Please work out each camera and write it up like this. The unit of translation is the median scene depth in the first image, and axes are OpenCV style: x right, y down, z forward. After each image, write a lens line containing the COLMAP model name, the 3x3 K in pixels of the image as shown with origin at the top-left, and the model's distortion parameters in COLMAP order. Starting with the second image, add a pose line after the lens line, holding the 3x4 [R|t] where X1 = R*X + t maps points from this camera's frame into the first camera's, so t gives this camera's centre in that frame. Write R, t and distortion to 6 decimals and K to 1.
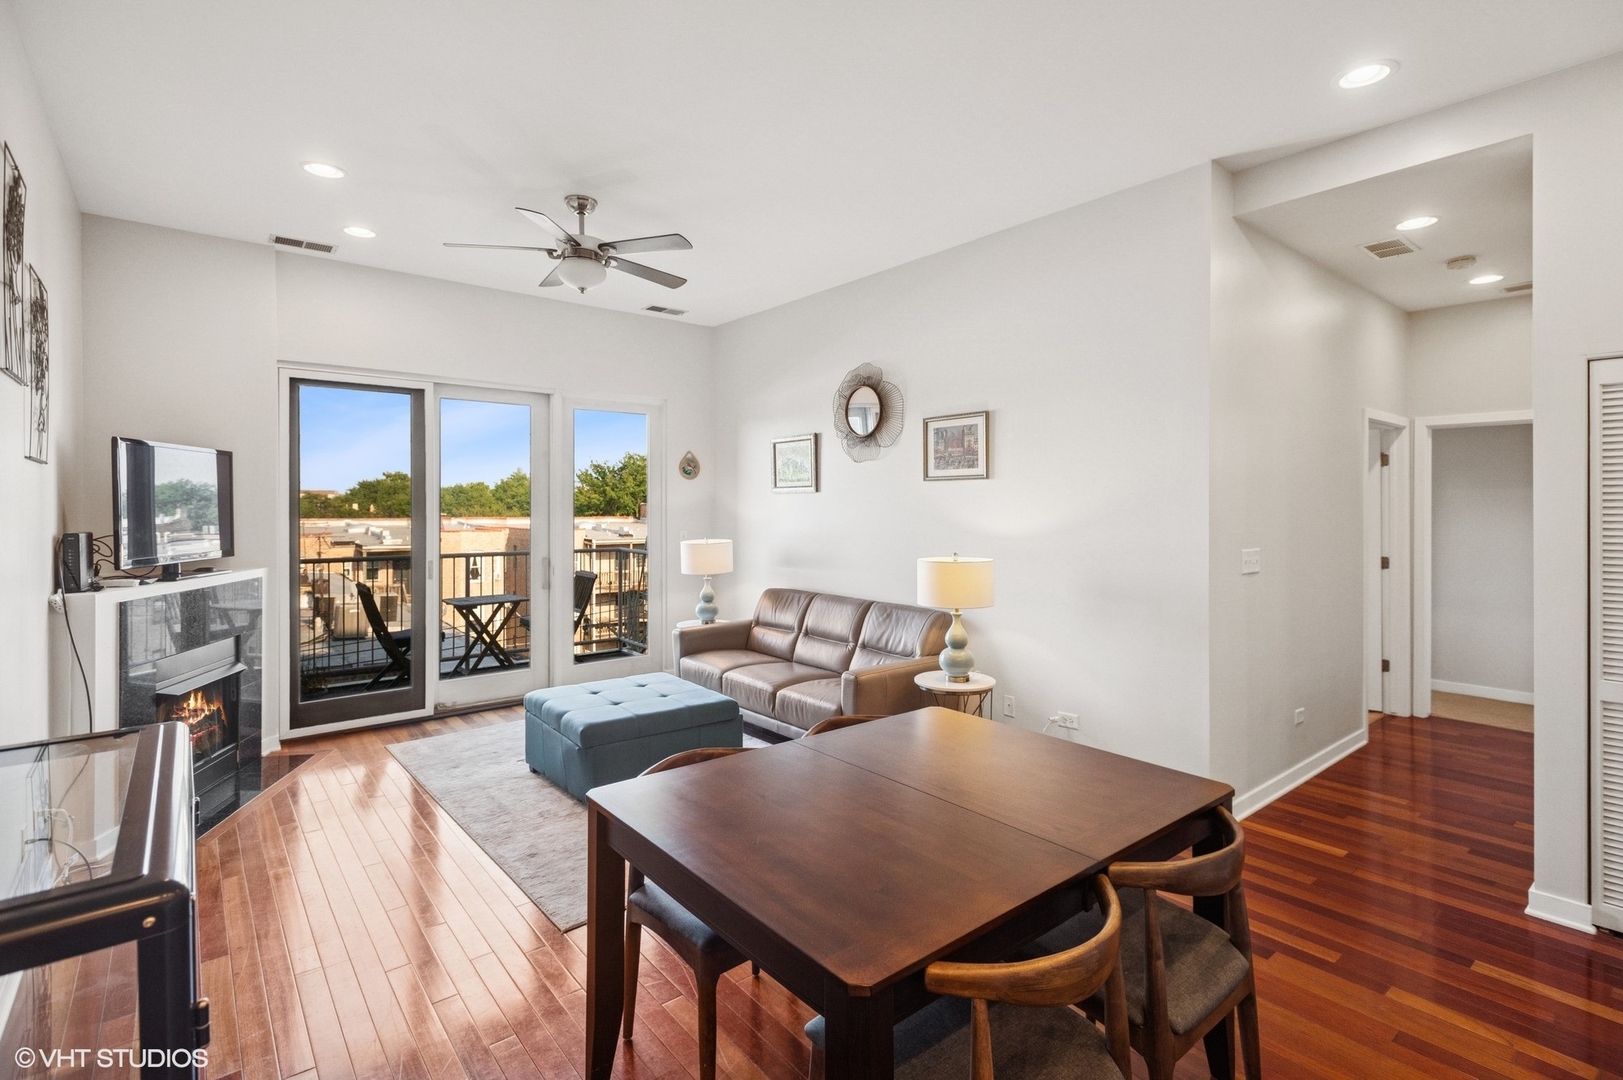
lens RADIAL K [[782.2, 0, 812.6], [0, 782.2, 509.2], [0, 0, 1]] dist [0.010707, 0.003840]
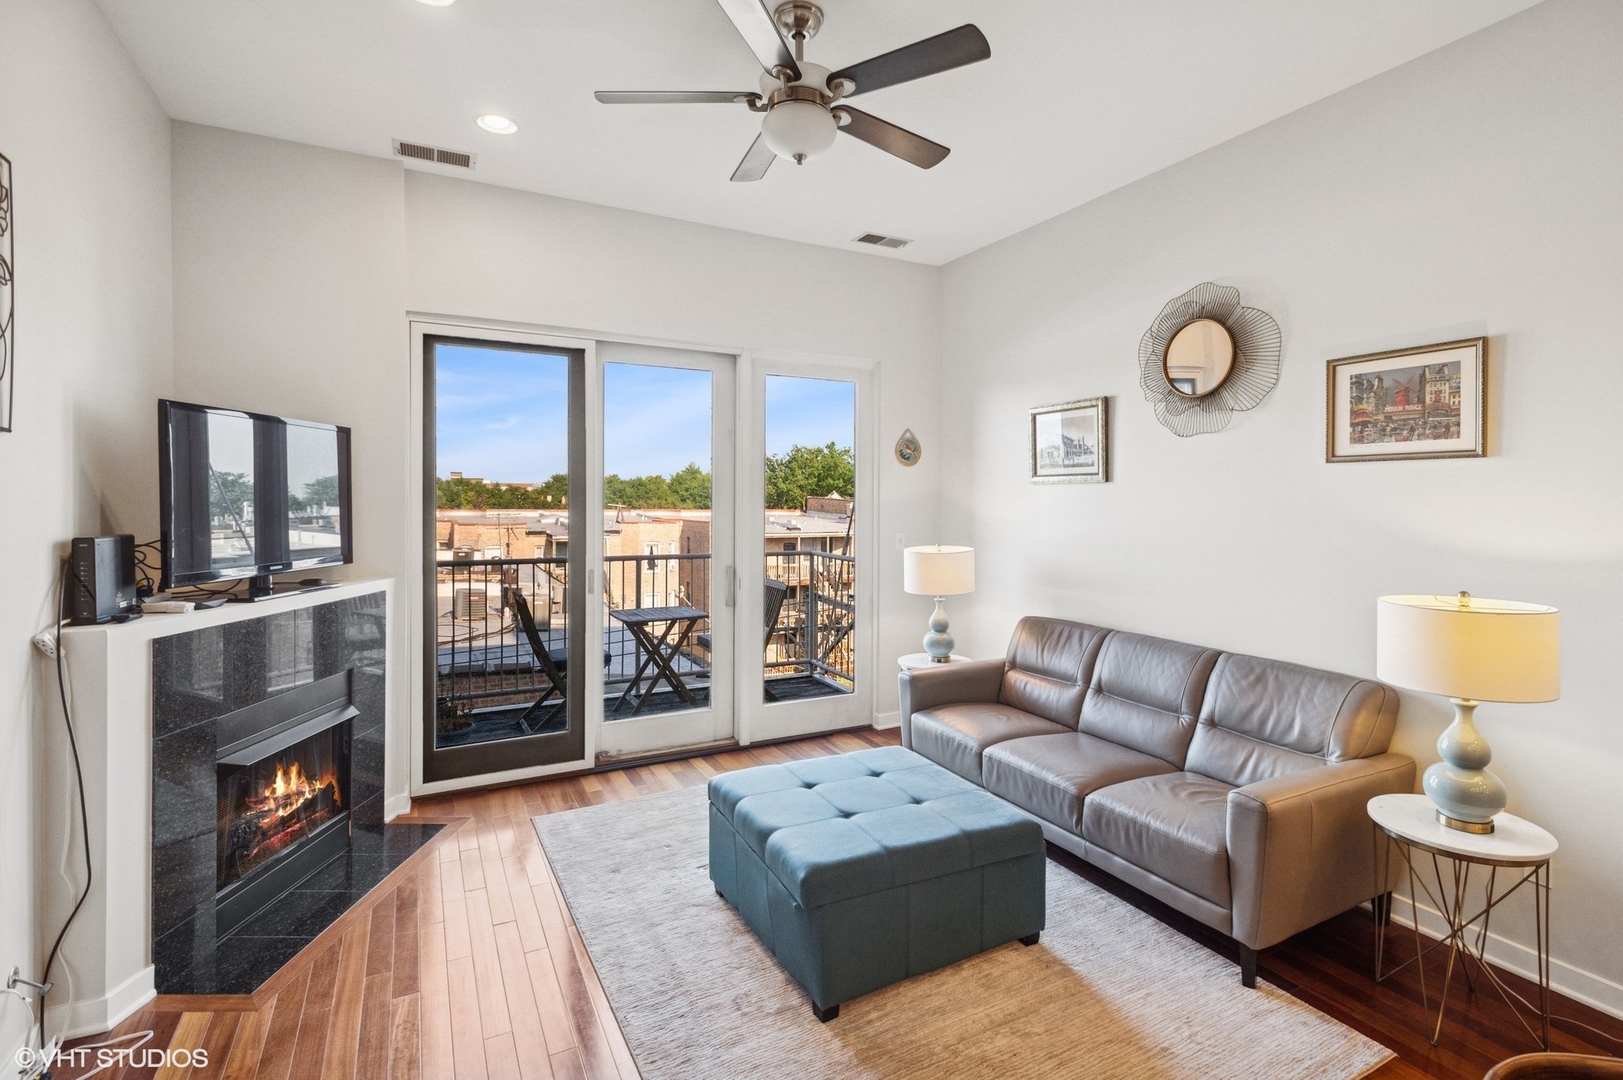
lens RADIAL K [[782.2, 0, 812.4], [0, 782.2, 512.6], [0, 0, 1]] dist [0.010707, 0.003840]
pose [[0.978943, 0.008817, -0.203942, -0.124670], [-0.006300, 0.999896, 0.012985, -0.002551], [0.204035, -0.011427, 0.978897, 0.310981]]
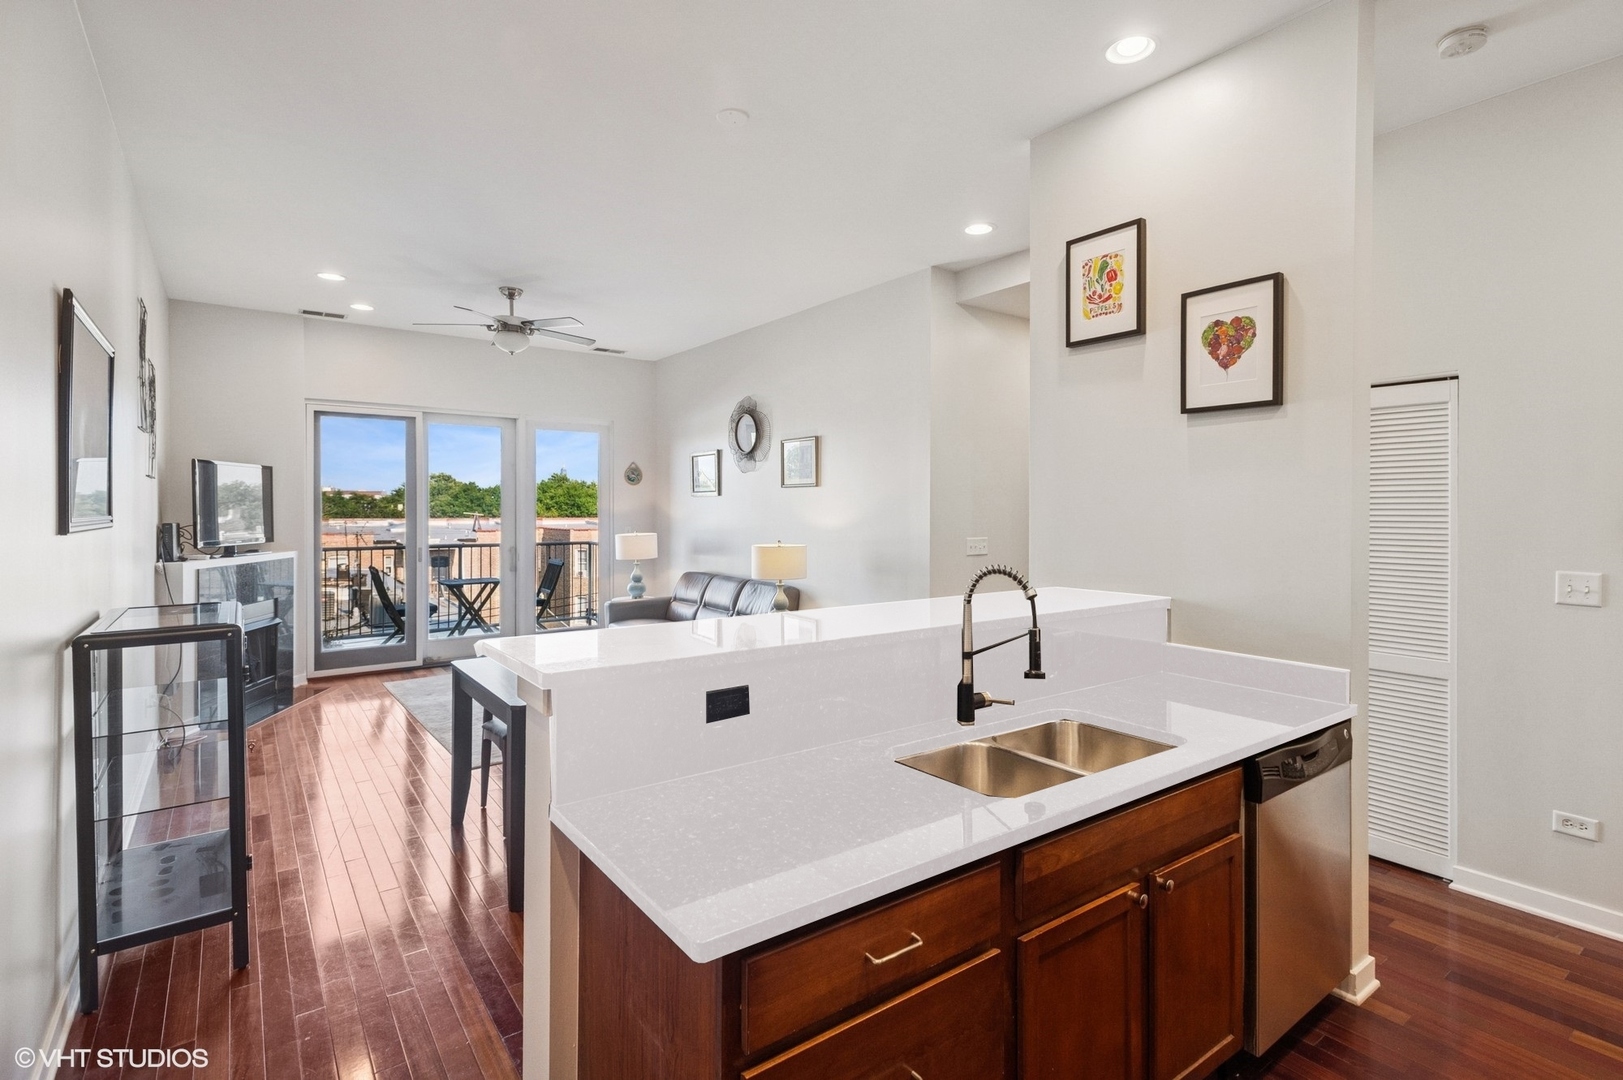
lens RADIAL K [[782.2, 0, 819.1], [0, 782.2, 514.5], [0, 0, 1]] dist [0.010707, 0.003840]
pose [[0.999248, 0.002146, -0.038717, 0.253650], [-0.001954, 0.999986, 0.005001, 0.002264], [0.038728, -0.004921, 0.999238, -0.315984]]
